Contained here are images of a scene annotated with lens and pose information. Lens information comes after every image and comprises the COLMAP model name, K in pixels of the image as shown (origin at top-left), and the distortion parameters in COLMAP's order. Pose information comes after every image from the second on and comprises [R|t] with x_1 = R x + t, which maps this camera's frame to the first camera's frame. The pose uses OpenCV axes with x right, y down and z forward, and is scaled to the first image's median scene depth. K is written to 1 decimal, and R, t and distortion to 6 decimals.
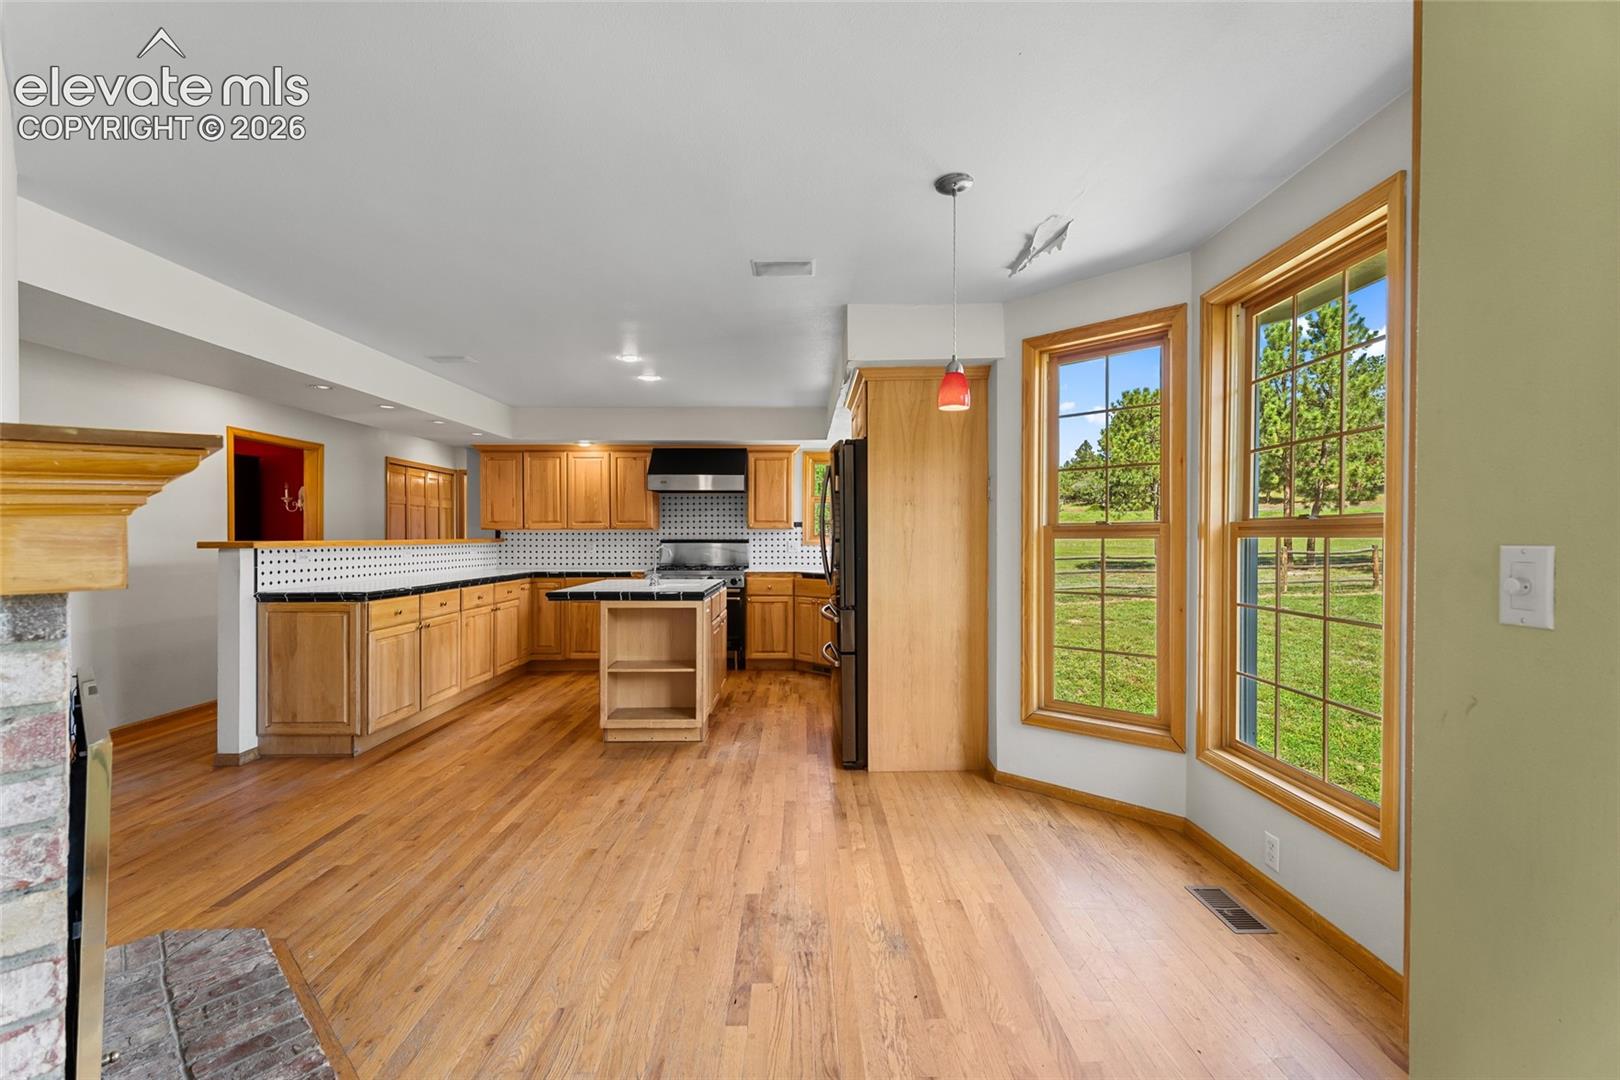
lens RADIAL K [[688.7, 0, 814.5], [0, 688.7, 541.3], [0, 0, 1]] dist [0.014668, 0.000116]
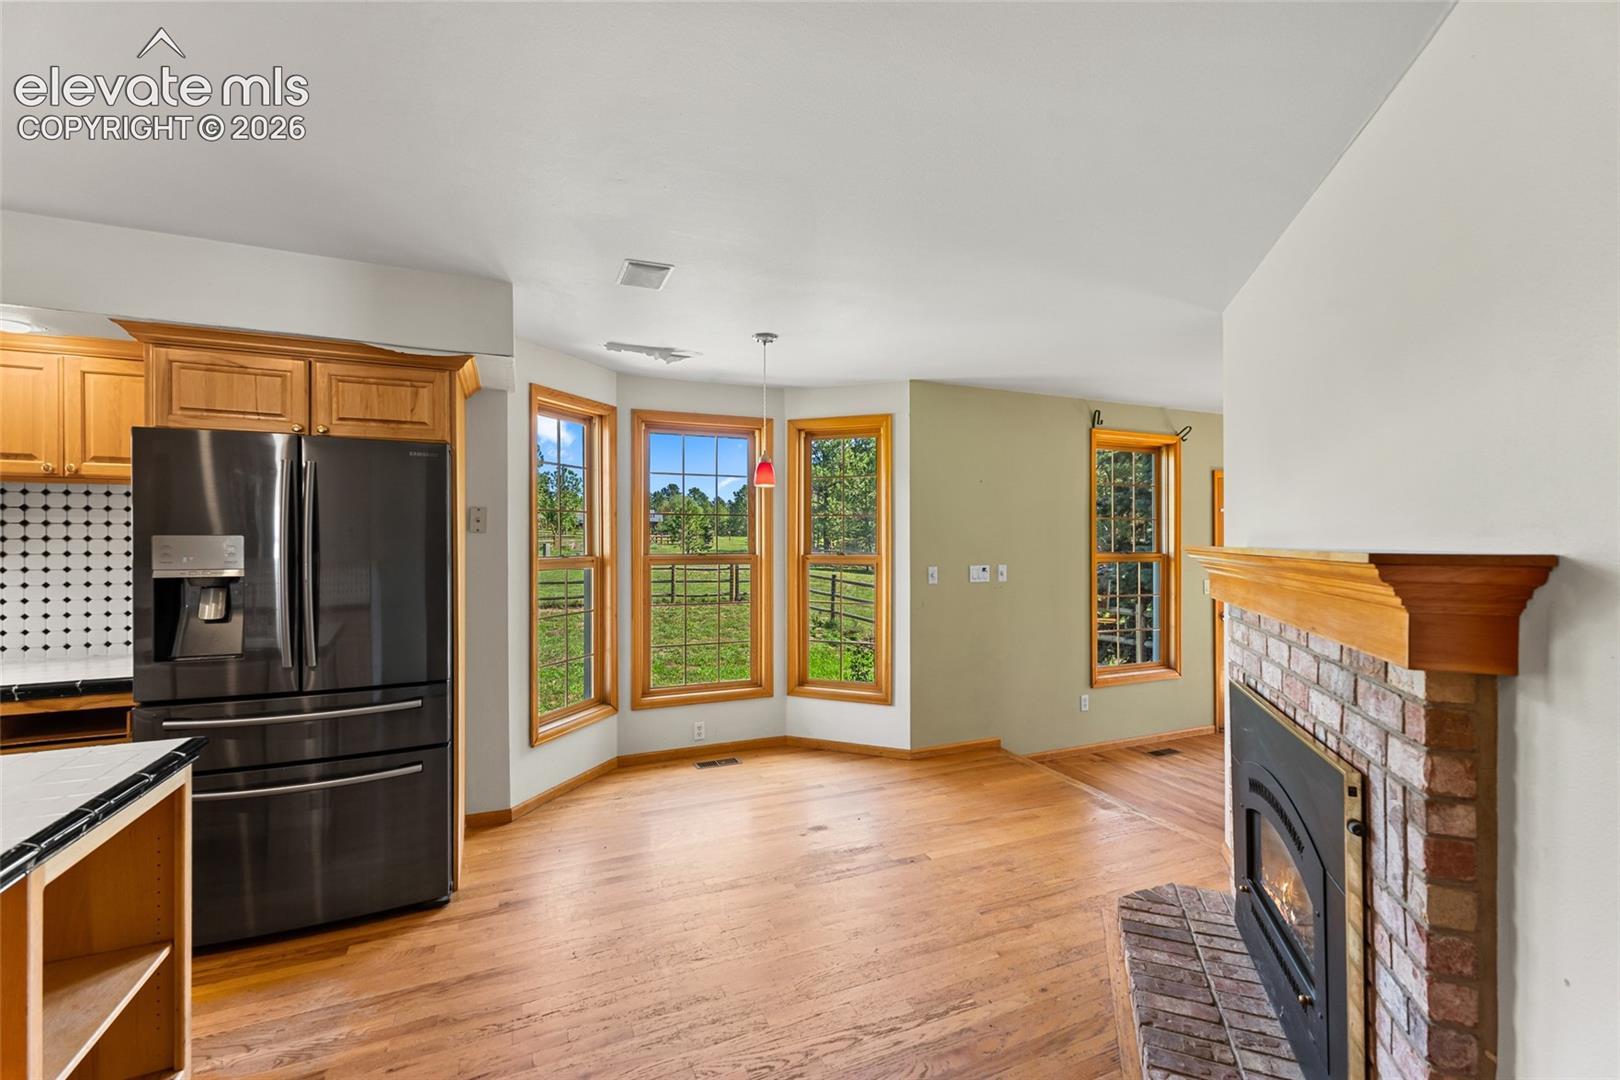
lens RADIAL K [[688.7, 0, 808.4], [0, 688.7, 543.3], [0, 0, 1]] dist [0.014668, 0.000116]
pose [[-0.388317, -0.001107, 0.921525, -0.908792], [0.001844, 0.999996, 0.001978, -0.051748], [-0.921524, 0.002467, -0.388314, 1.116657]]
